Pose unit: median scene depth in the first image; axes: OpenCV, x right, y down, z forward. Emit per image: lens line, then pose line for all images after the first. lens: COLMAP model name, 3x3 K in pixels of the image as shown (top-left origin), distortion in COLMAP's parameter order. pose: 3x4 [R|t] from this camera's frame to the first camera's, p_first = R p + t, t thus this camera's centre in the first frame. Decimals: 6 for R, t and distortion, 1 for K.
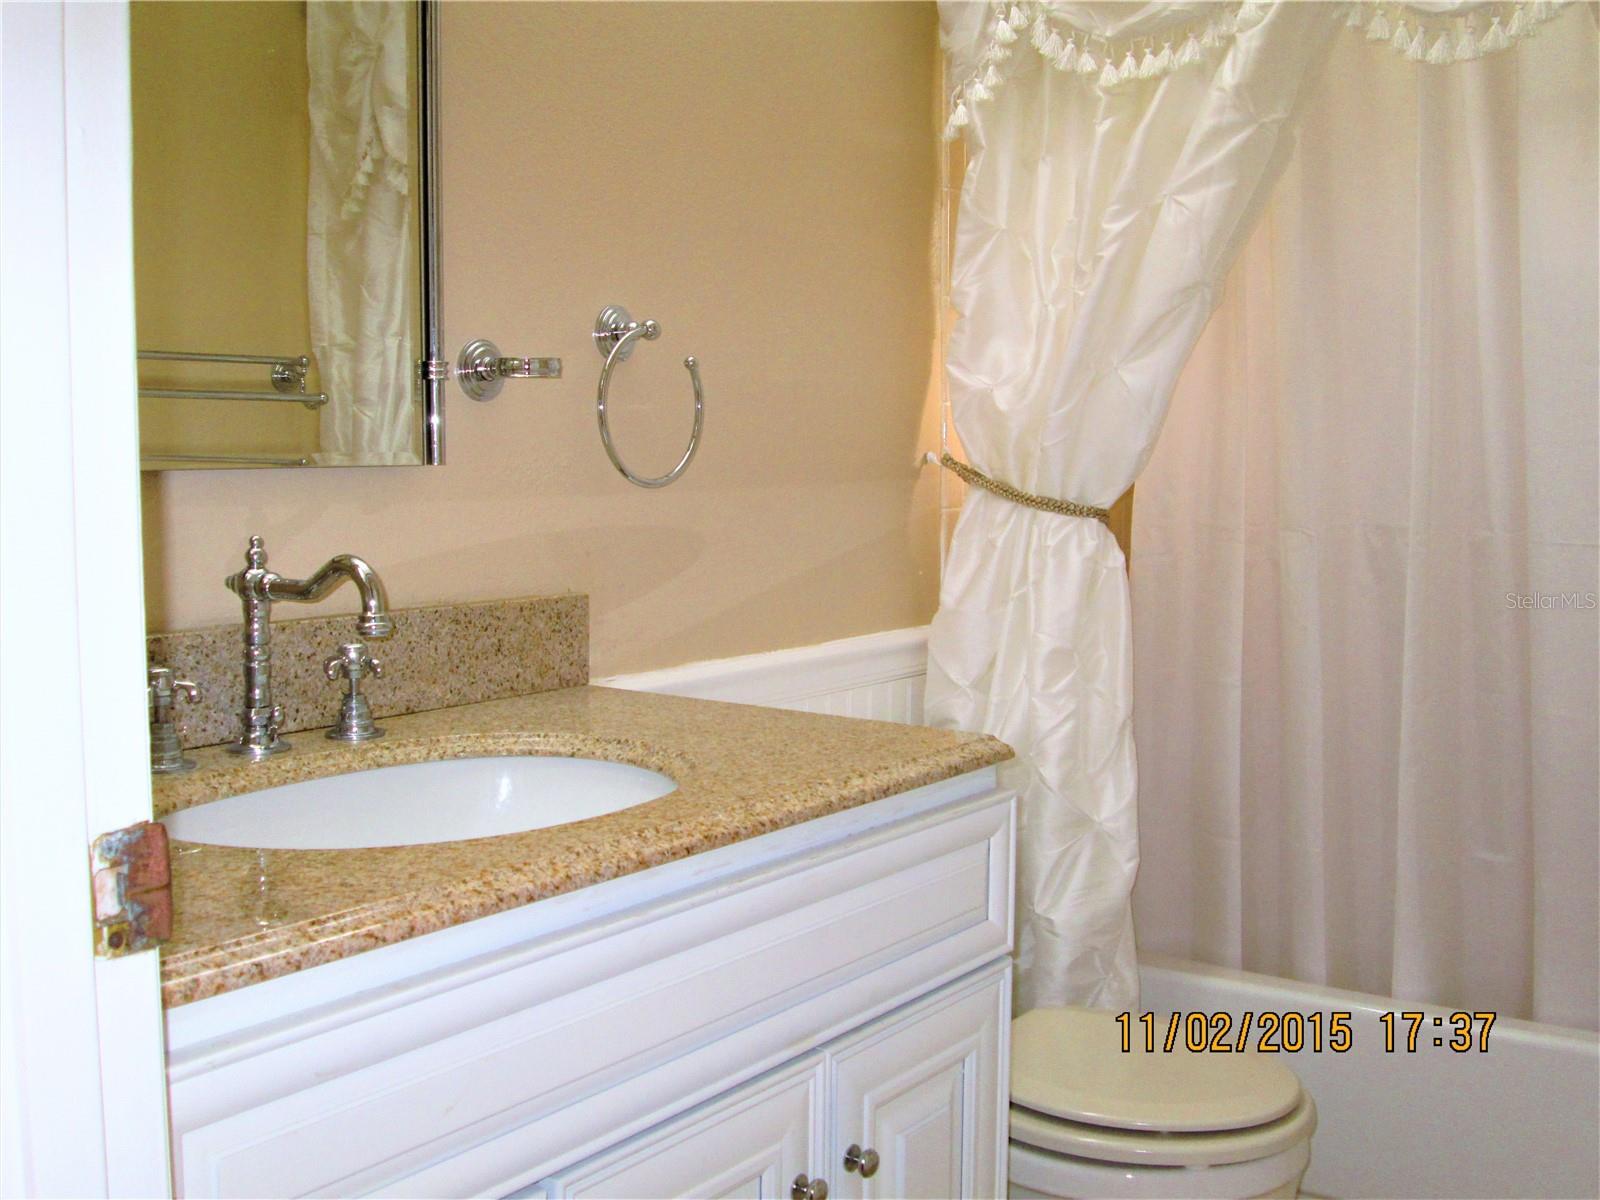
lens RADIAL K [[1736.3, 0, 800.0], [0, 1736.3, 600.0], [0, 0, 1]] dist [-0.145320, 0.274123]
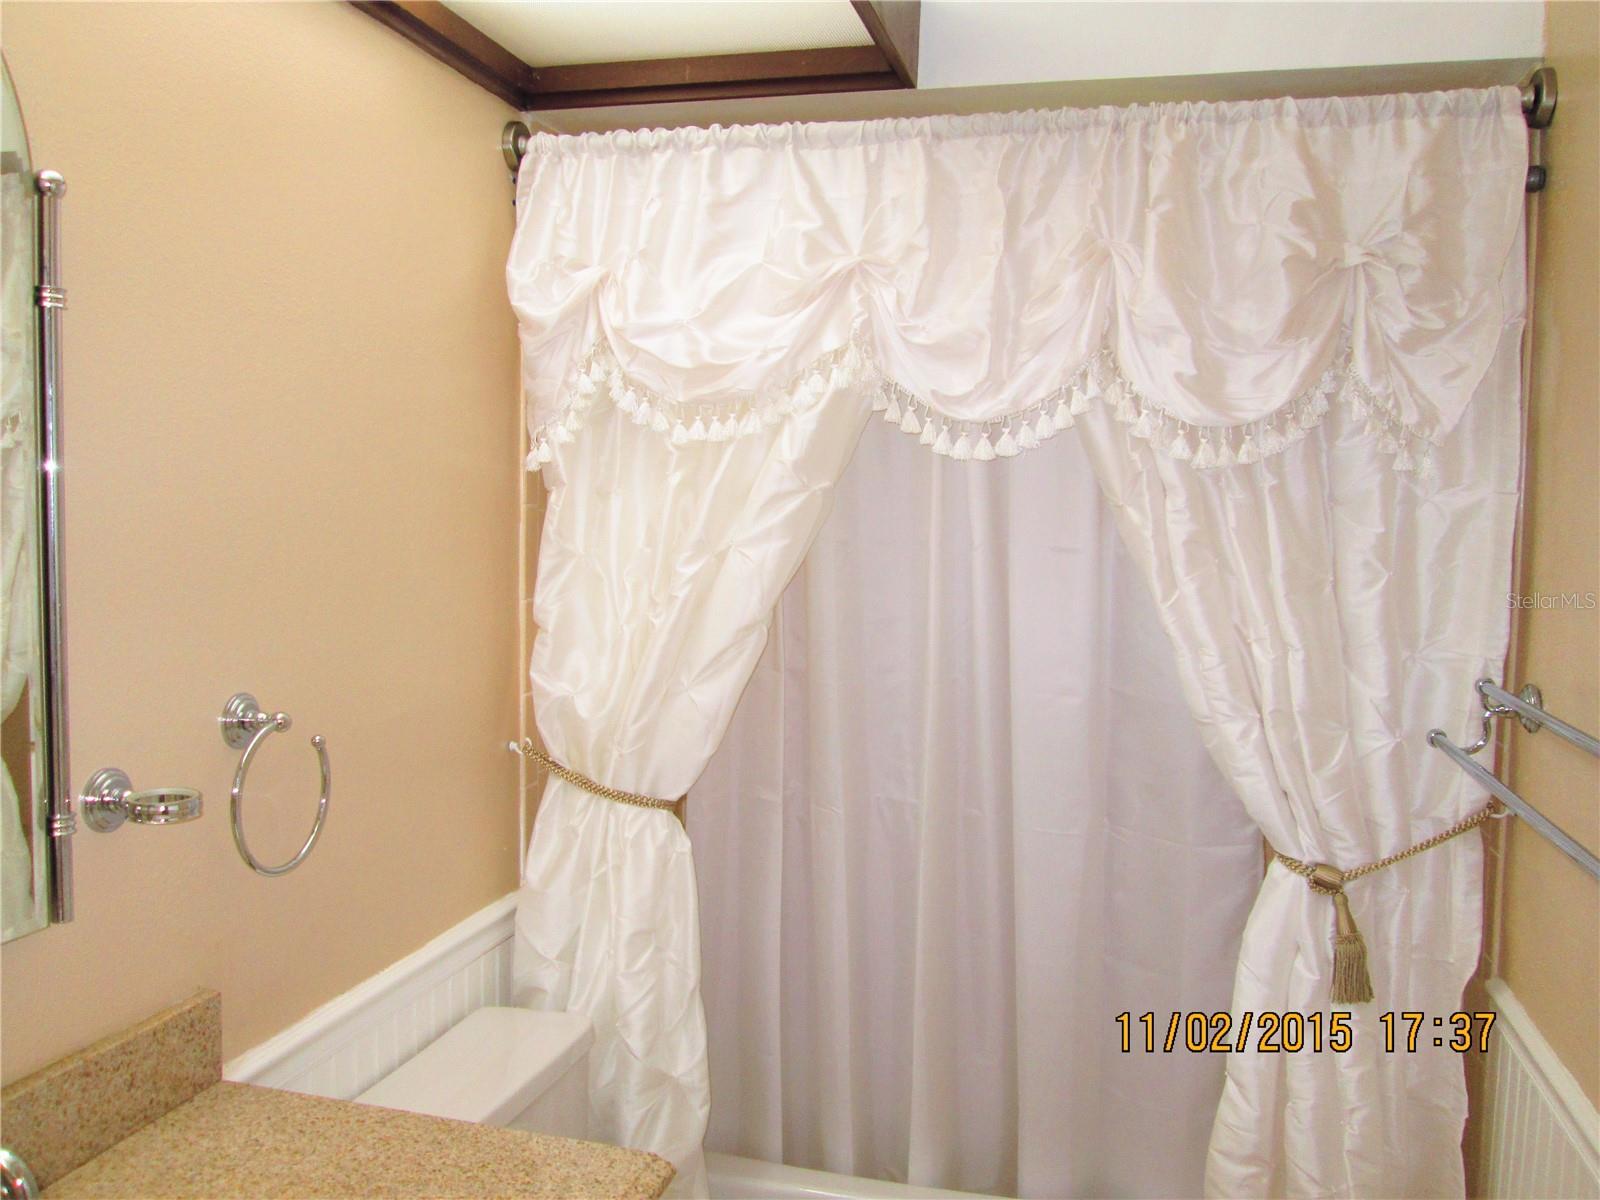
lens RADIAL K [[1333.8, 0, 800.0], [0, 1333.8, 600.0], [0, 0, 1]] dist [-0.045135, 0.016708]
pose [[0.932161, -0.007522, 0.361966, -0.069185], [0.012956, 0.999837, -0.012590, -0.178692], [-0.361812, 0.016425, 0.932106, 0.131271]]
